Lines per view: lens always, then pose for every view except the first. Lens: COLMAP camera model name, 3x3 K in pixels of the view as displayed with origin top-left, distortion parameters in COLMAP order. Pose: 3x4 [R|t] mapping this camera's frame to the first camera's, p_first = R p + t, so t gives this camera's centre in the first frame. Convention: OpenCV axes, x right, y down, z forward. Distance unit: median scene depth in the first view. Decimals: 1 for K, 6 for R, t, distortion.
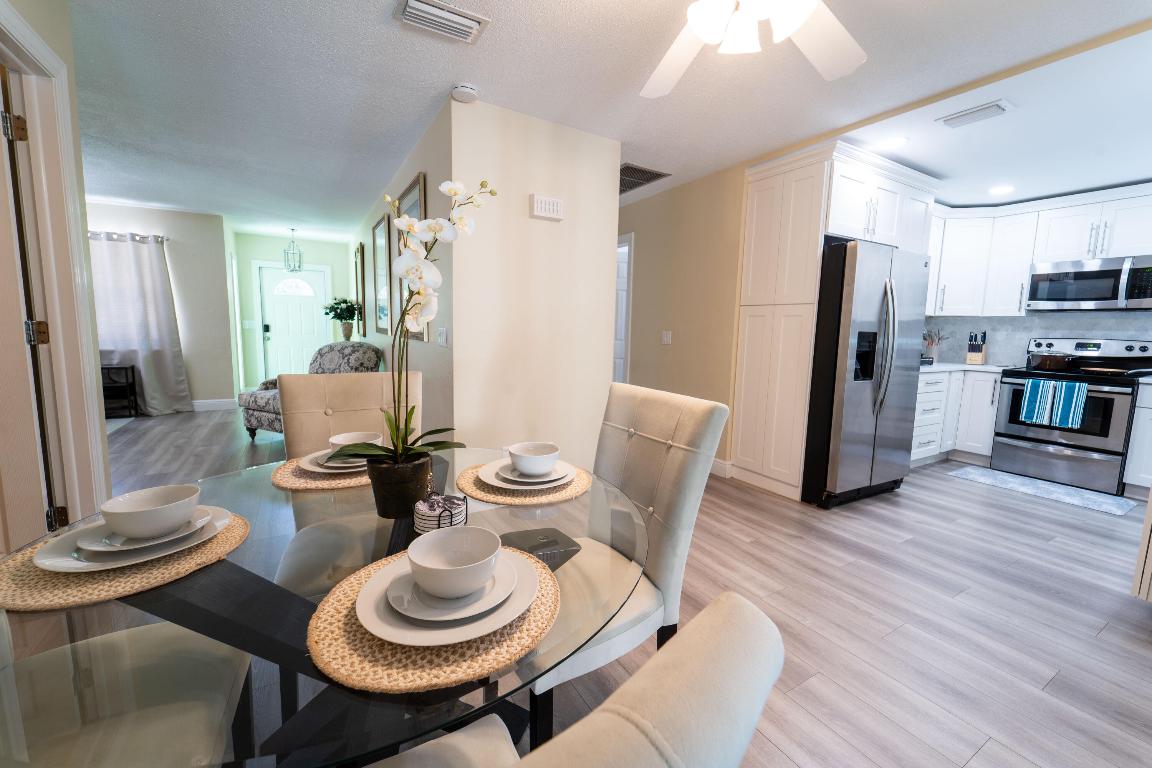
lens RADIAL K [[465.7, 0, 577.3], [0, 465.7, 380.8], [0, 0, 1]] dist [0.003671, -0.000520]
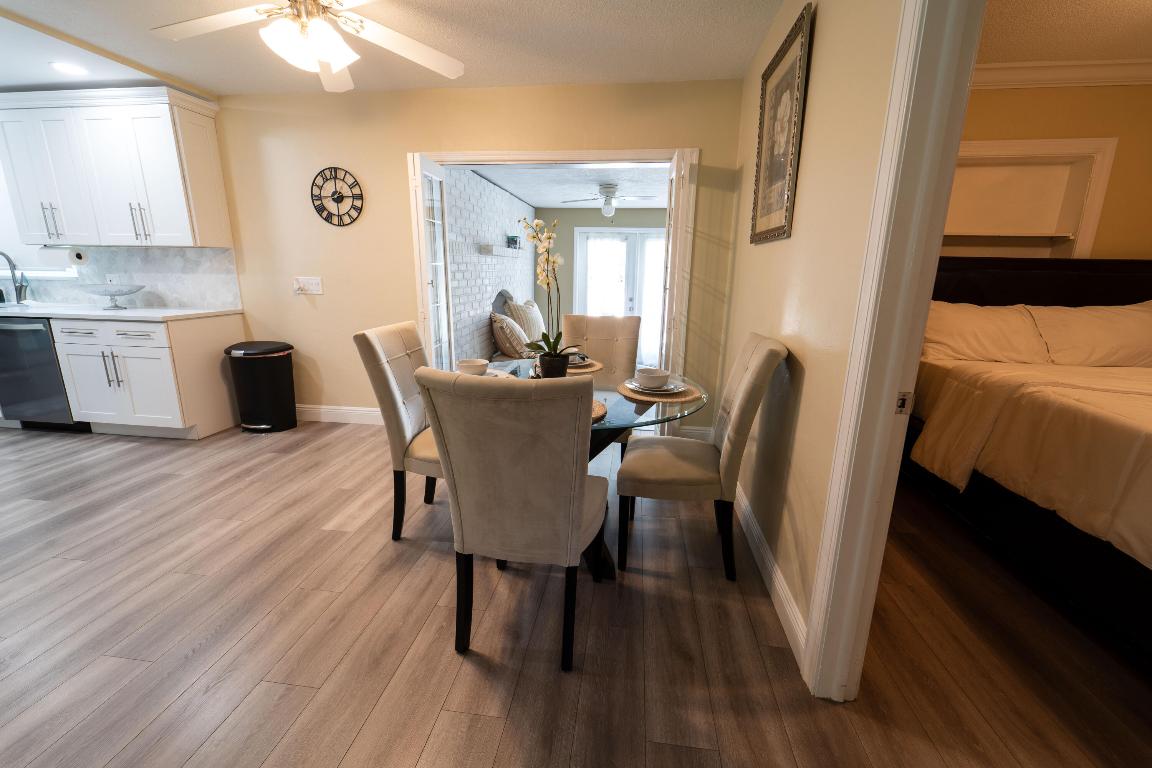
lens RADIAL K [[465.7, 0, 576.3], [0, 465.7, 383.0], [0, 0, 1]] dist [0.003671, -0.000520]
pose [[-0.786332, -0.179974, 0.591008, -0.450222], [0.038802, 0.940352, 0.337982, -0.105507], [-0.616584, 0.288699, -0.732446, 0.665645]]
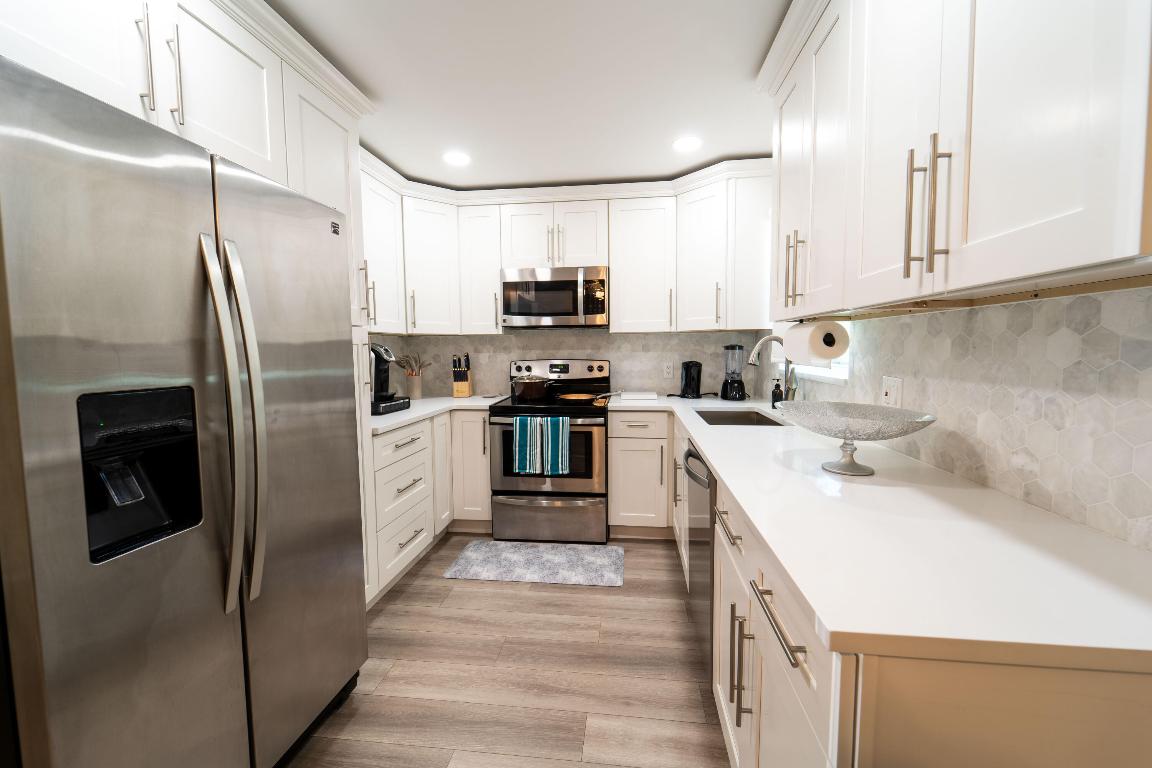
lens RADIAL K [[465.7, 0, 578.5], [0, 465.7, 381.4], [0, 0, 1]] dist [0.003671, -0.000520]
pose [[0.607943, -0.087999, 0.789089, 0.433883], [0.116029, 0.993016, 0.021348, -0.065112], [-0.785457, 0.078579, 0.613908, 0.448746]]
